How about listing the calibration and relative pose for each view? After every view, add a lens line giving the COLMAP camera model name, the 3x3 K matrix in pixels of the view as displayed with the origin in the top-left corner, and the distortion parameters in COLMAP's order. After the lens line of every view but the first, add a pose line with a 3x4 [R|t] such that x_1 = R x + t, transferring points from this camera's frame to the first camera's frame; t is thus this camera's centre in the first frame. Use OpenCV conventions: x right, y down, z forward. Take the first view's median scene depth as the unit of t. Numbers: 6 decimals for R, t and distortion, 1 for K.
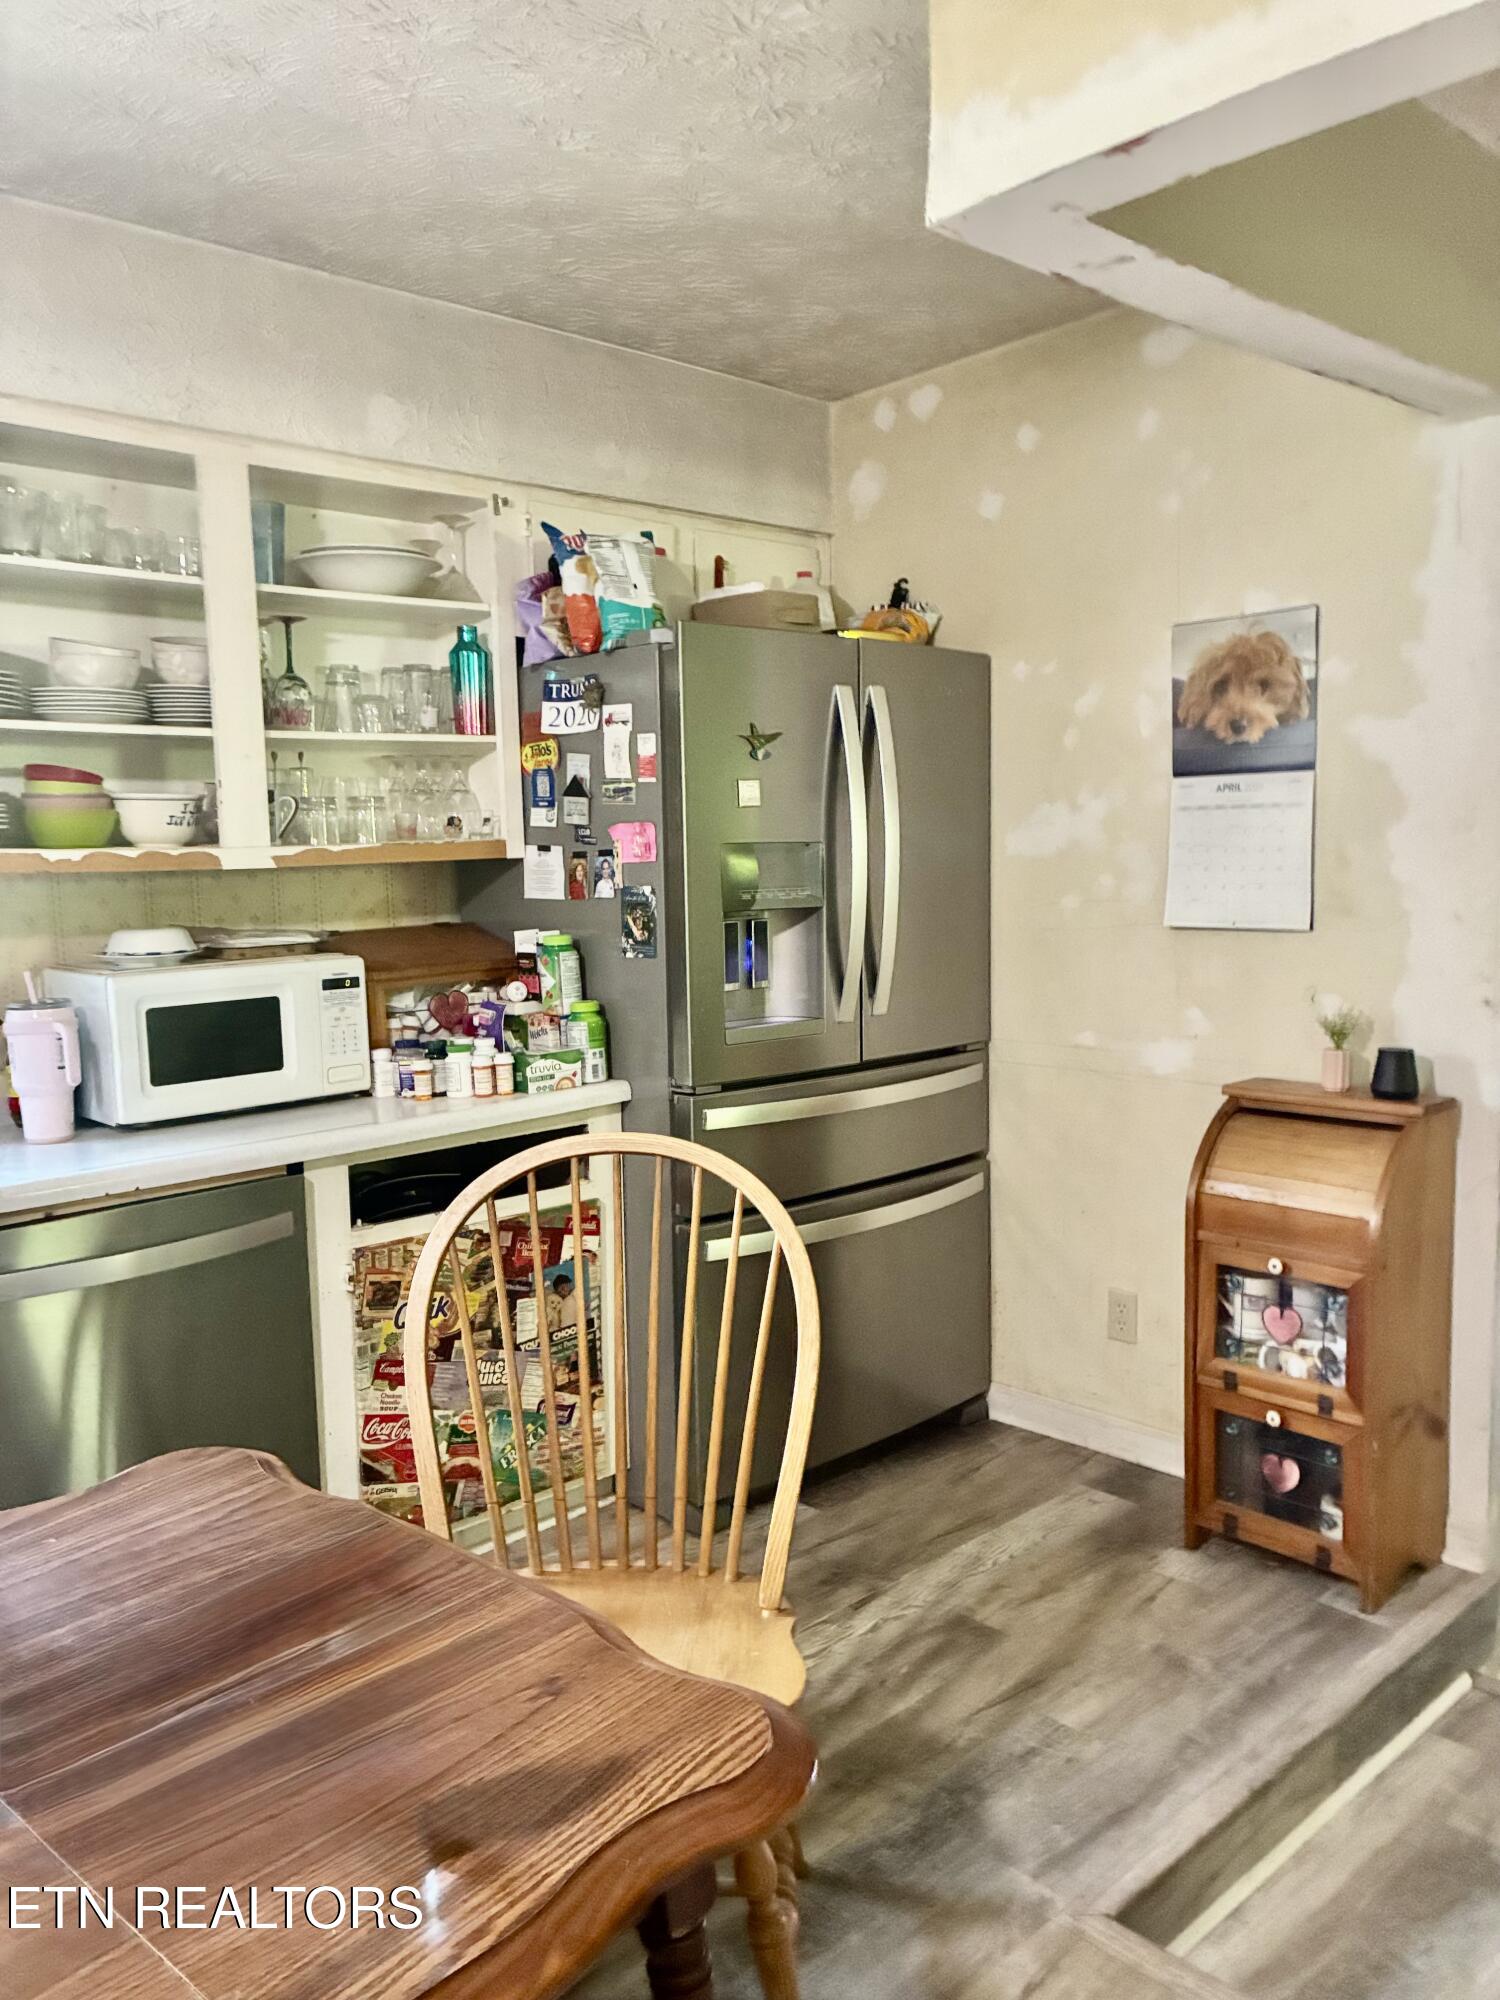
lens RADIAL K [[1587.4, 0, 750.0], [0, 1587.4, 1000.0], [0, 0, 1]] dist [-0.014678, -0.014982]
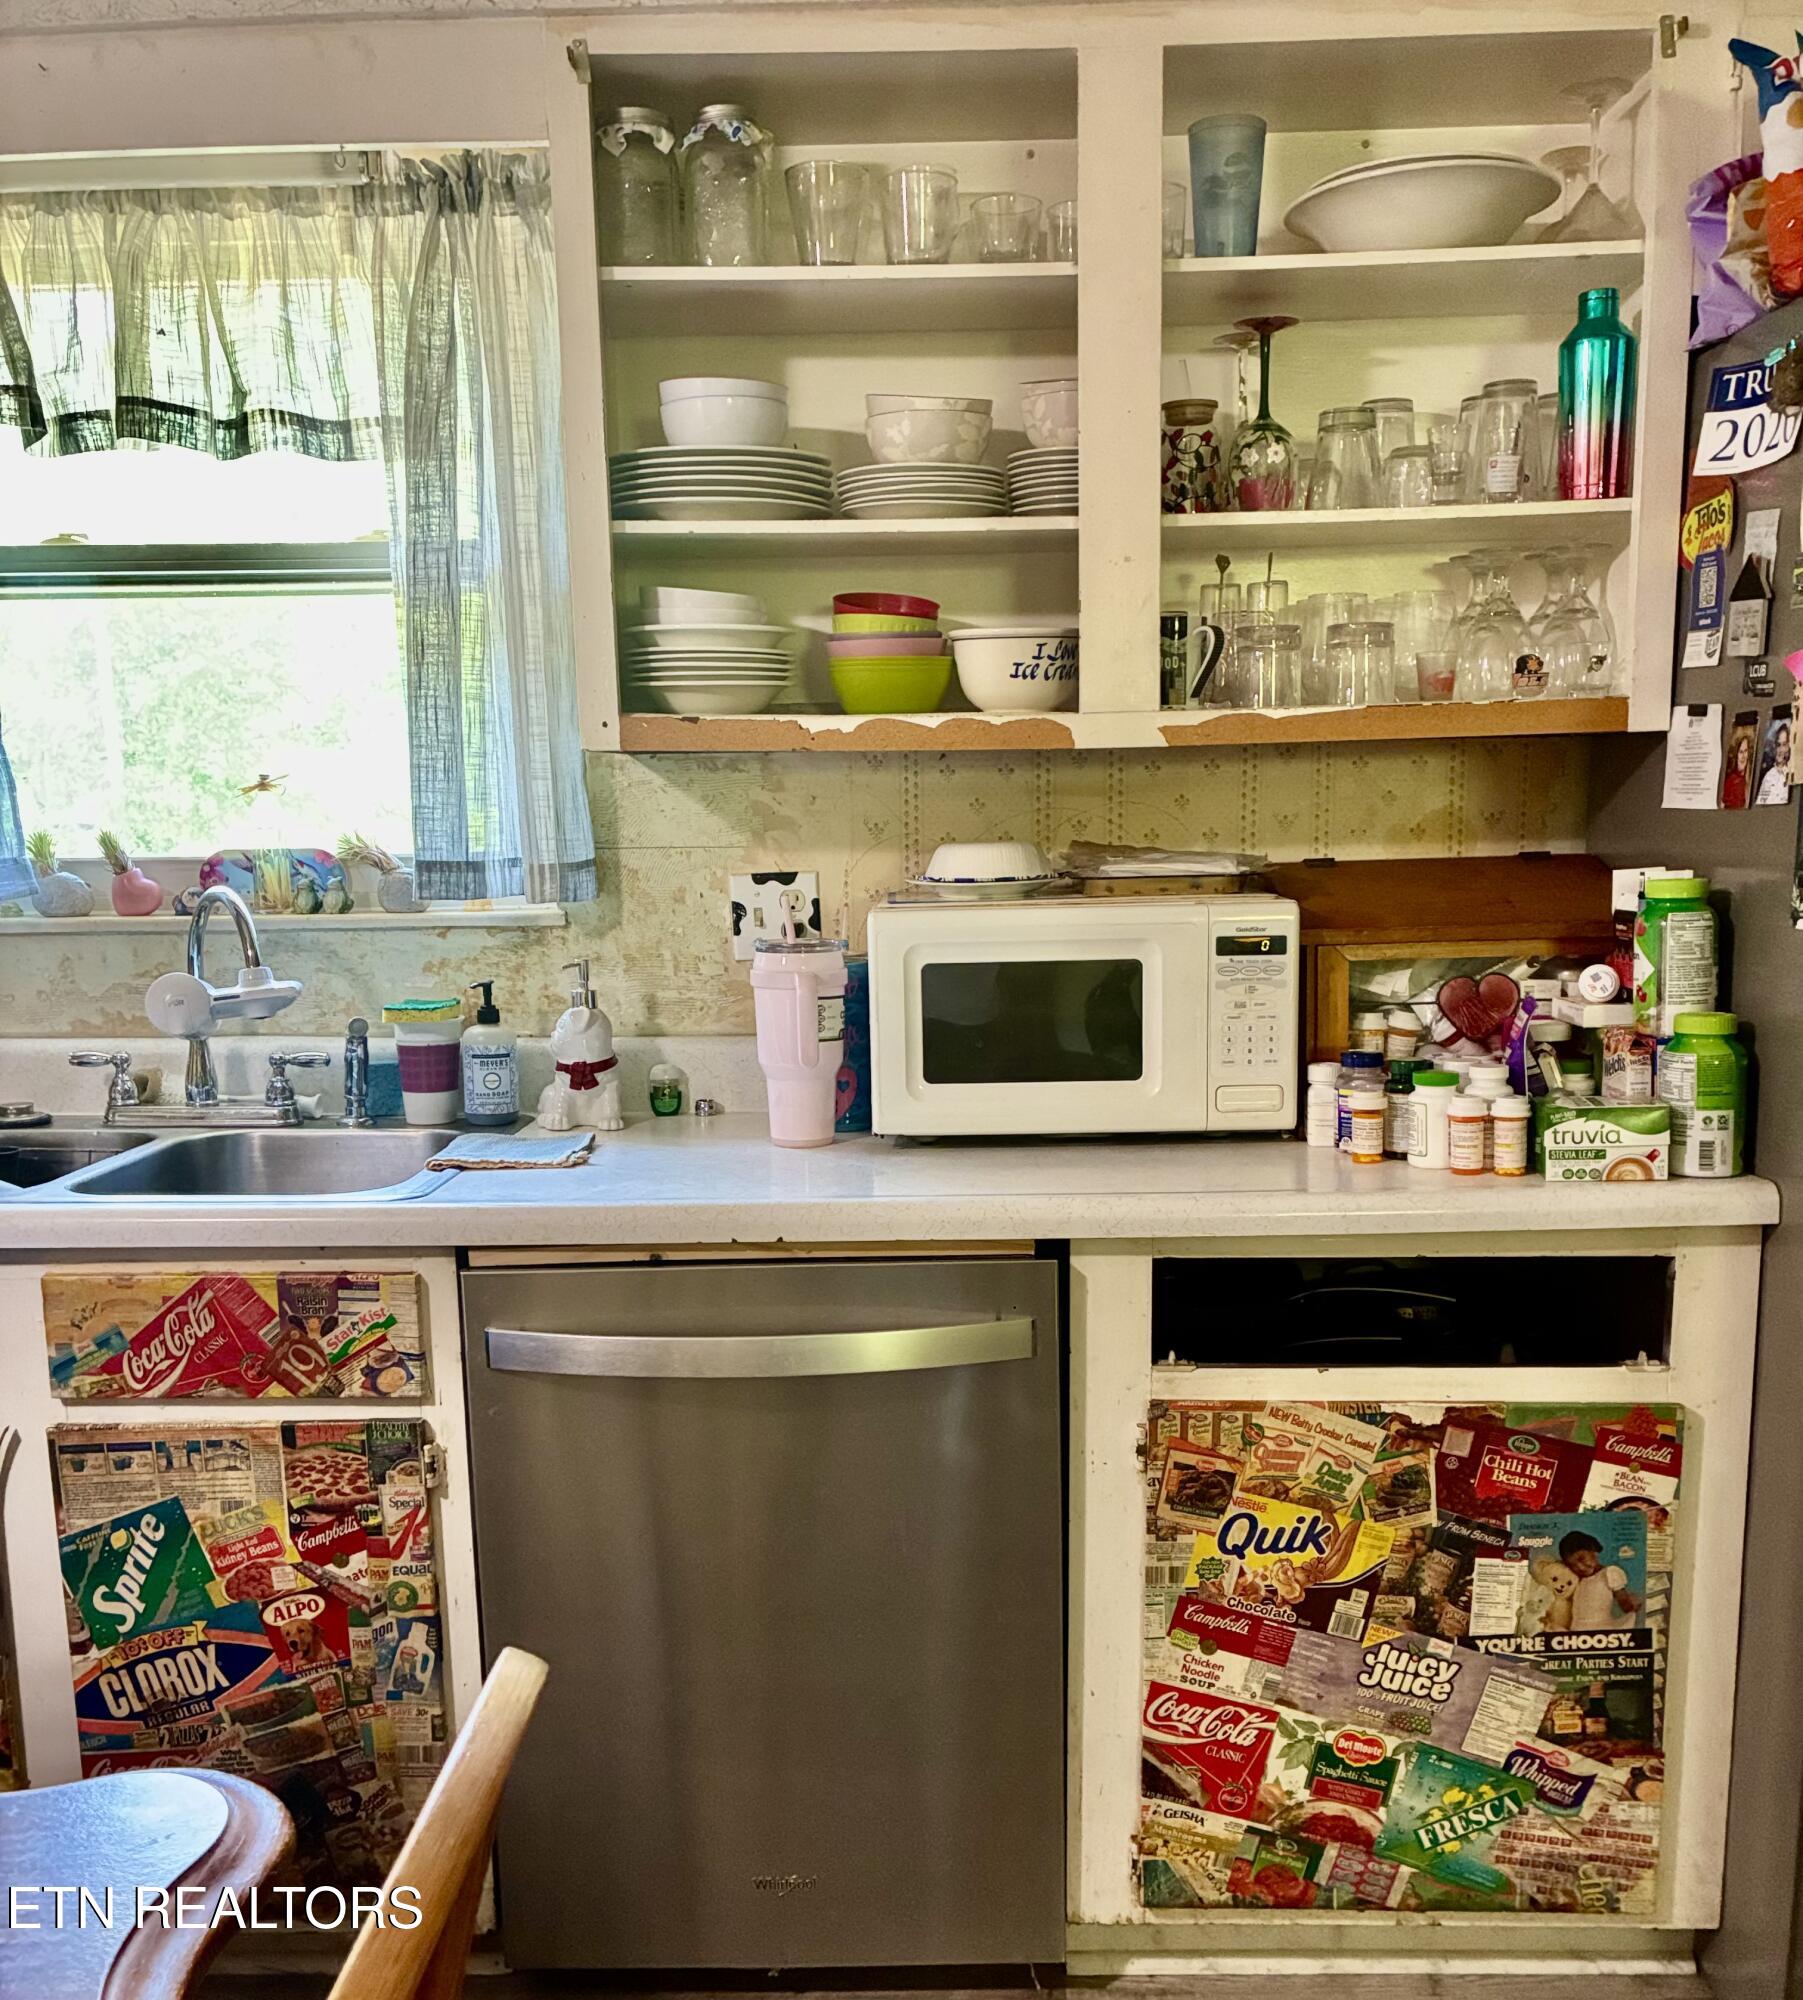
lens RADIAL K [[1811.3, 0, 901.6], [0, 1811.3, 1089.6], [0, 0, 1]] dist [0.009985, -0.000800]
pose [[0.697880, 0.120117, -0.706071, 0.130049], [-0.070798, 0.992578, 0.098880, -0.014401], [0.712707, -0.019018, 0.701204, 0.431033]]
